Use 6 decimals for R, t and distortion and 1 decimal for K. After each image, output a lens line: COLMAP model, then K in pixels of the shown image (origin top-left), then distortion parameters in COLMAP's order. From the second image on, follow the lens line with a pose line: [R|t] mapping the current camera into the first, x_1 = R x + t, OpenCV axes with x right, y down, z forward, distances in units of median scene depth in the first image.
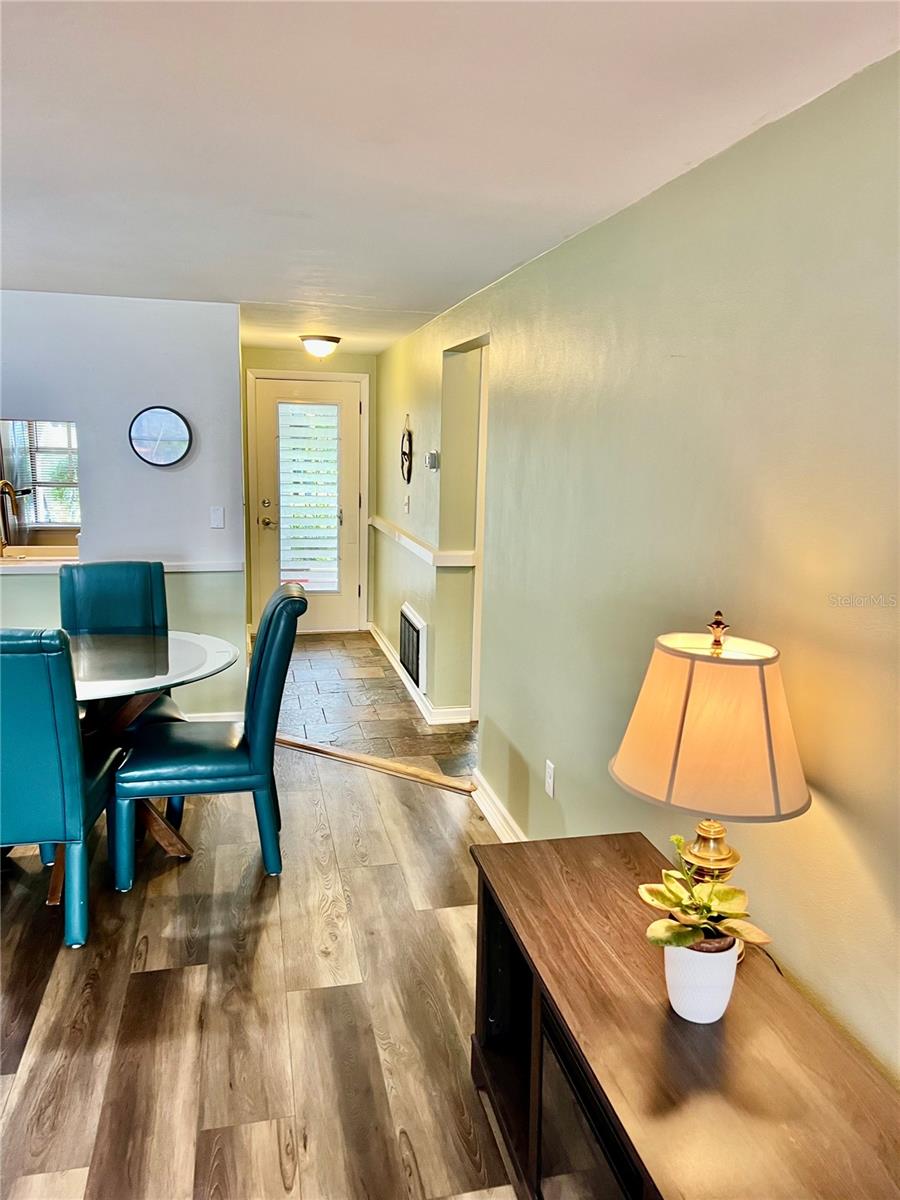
lens RADIAL K [[906.1, 0, 487.6], [0, 906.1, 596.7], [0, 0, 1]] dist [0.047359, -0.046133]
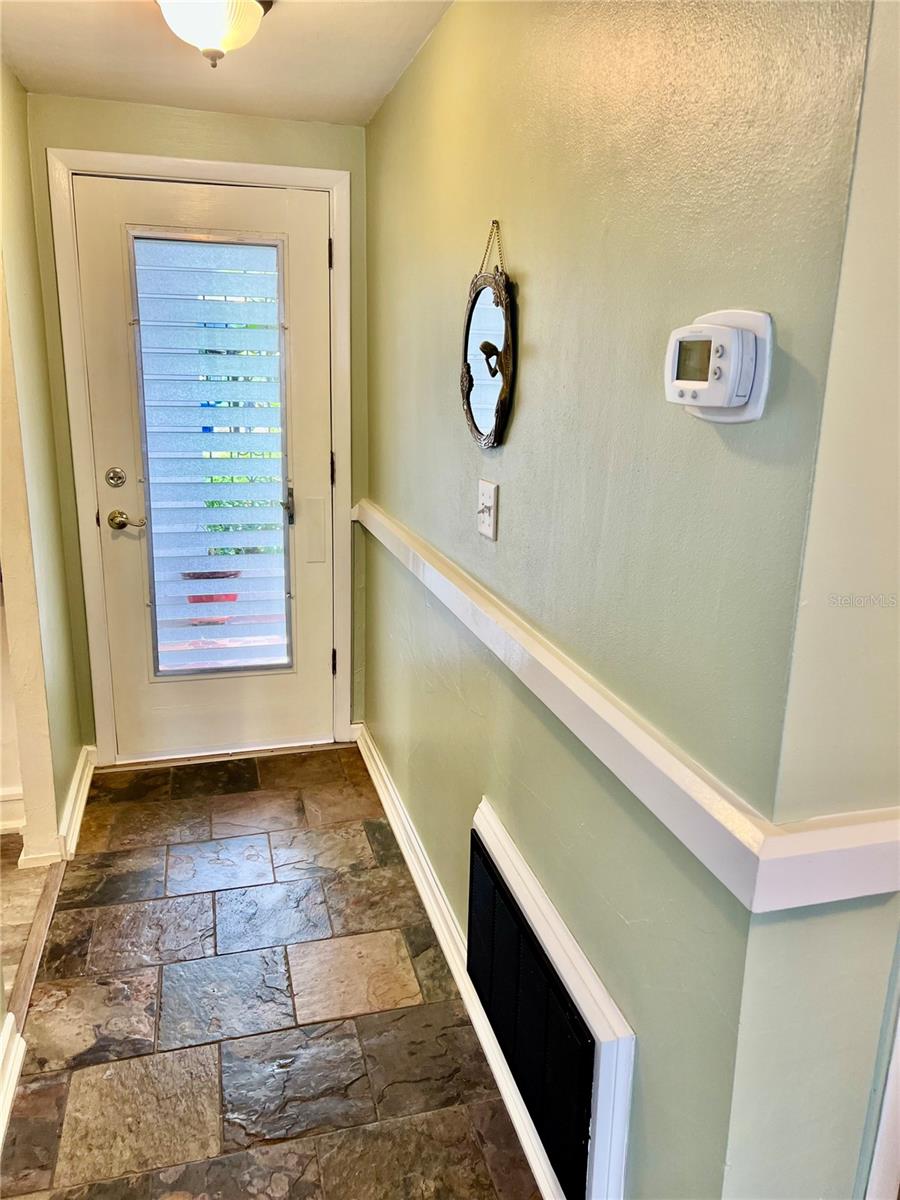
lens RADIAL K [[906.1, 0, 459.3], [0, 906.1, 593.6], [0, 0, 1]] dist [0.047359, -0.046133]
pose [[0.999893, -0.006158, 0.013294, -0.085904], [0.005076, 0.996791, 0.079891, -0.081464], [-0.013743, -0.079815, 0.996715, 0.557907]]
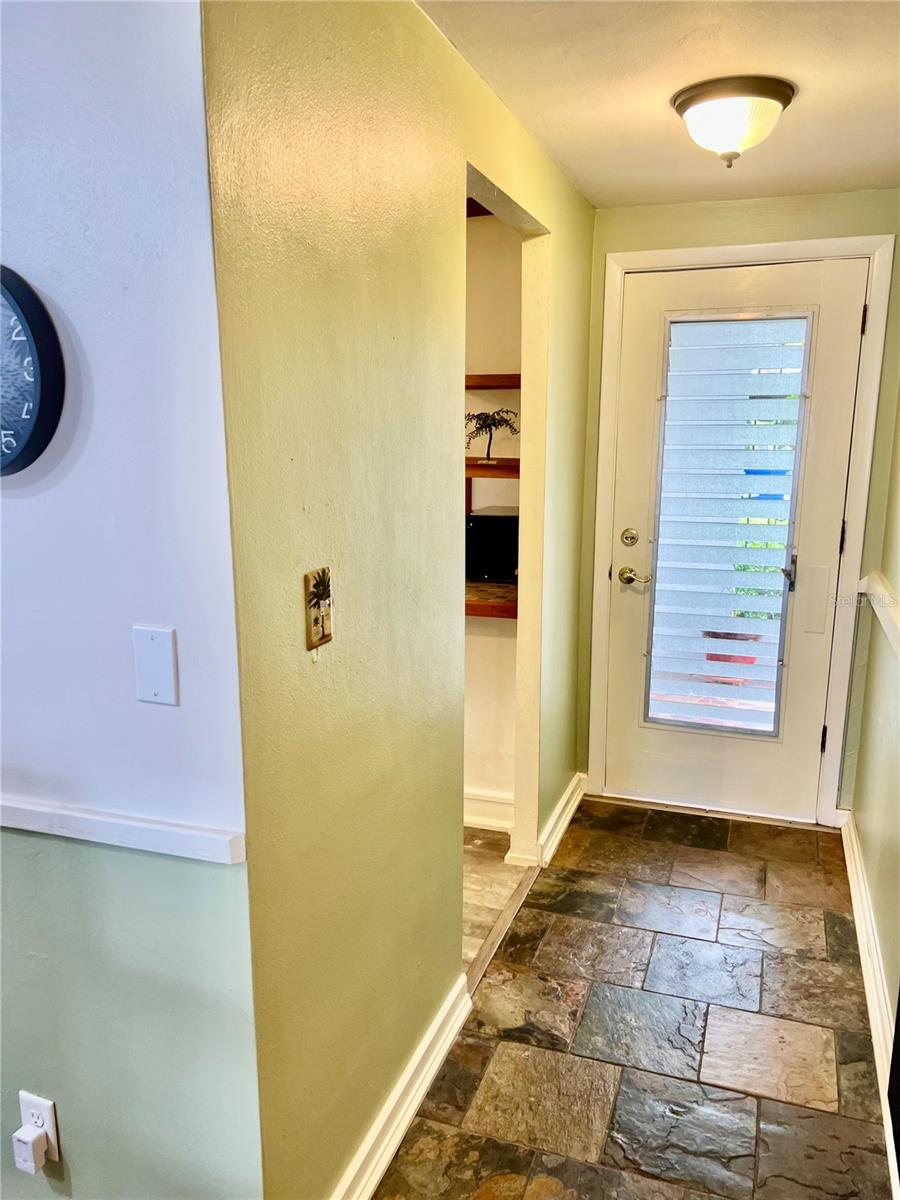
lens RADIAL K [[906.1, 0, 463.5], [0, 906.1, 602.8], [0, 0, 1]] dist [0.047359, -0.046133]
pose [[0.828999, 0.085615, -0.552658, -0.048044], [-0.074624, 0.996310, 0.042405, -0.081909], [0.554249, 0.006088, 0.832328, 0.549297]]
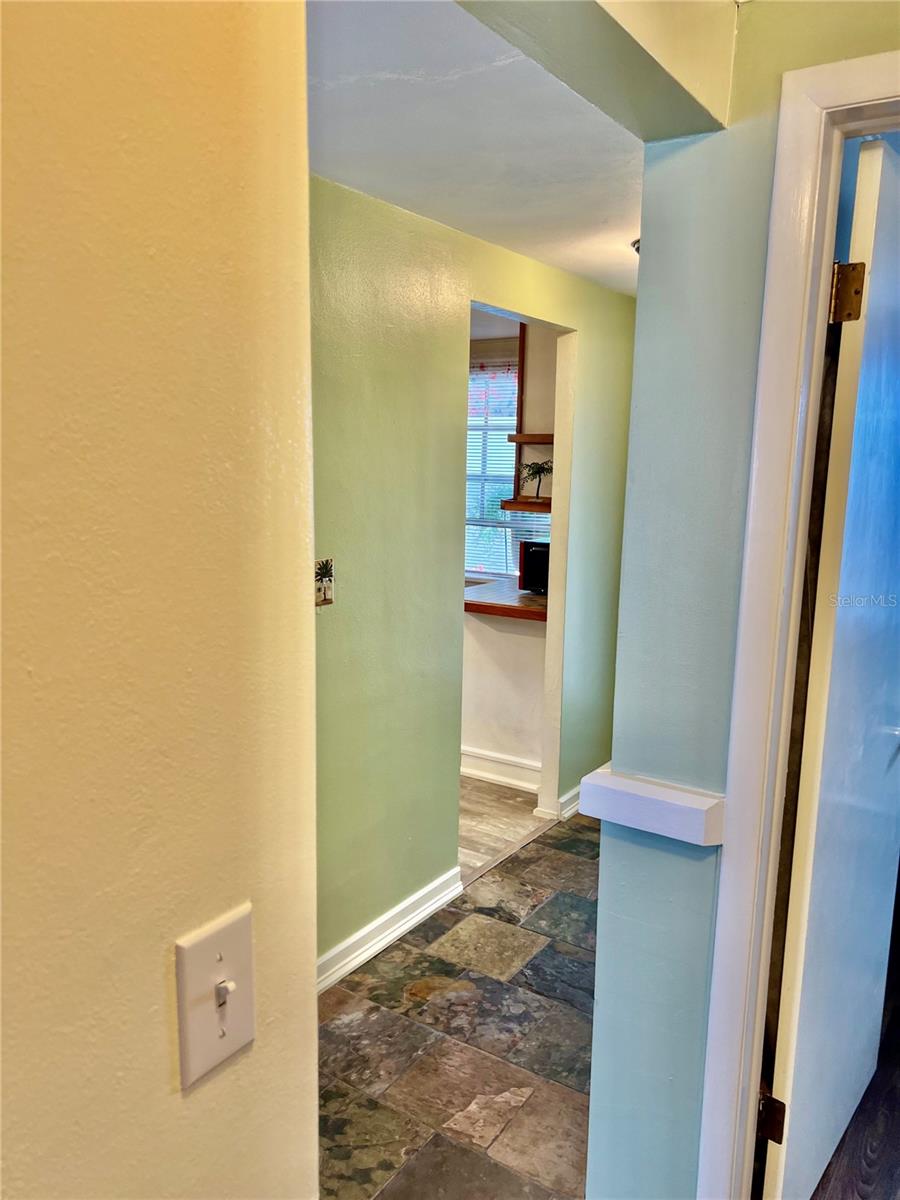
lens RADIAL K [[906.1, 0, 453.1], [0, 906.1, 607.0], [0, 0, 1]] dist [0.047359, -0.046133]
pose [[0.660691, 0.108783, -0.742734, 0.100668], [-0.127038, 0.991375, 0.032195, -0.077600], [0.739830, 0.073085, 0.668812, 0.509543]]
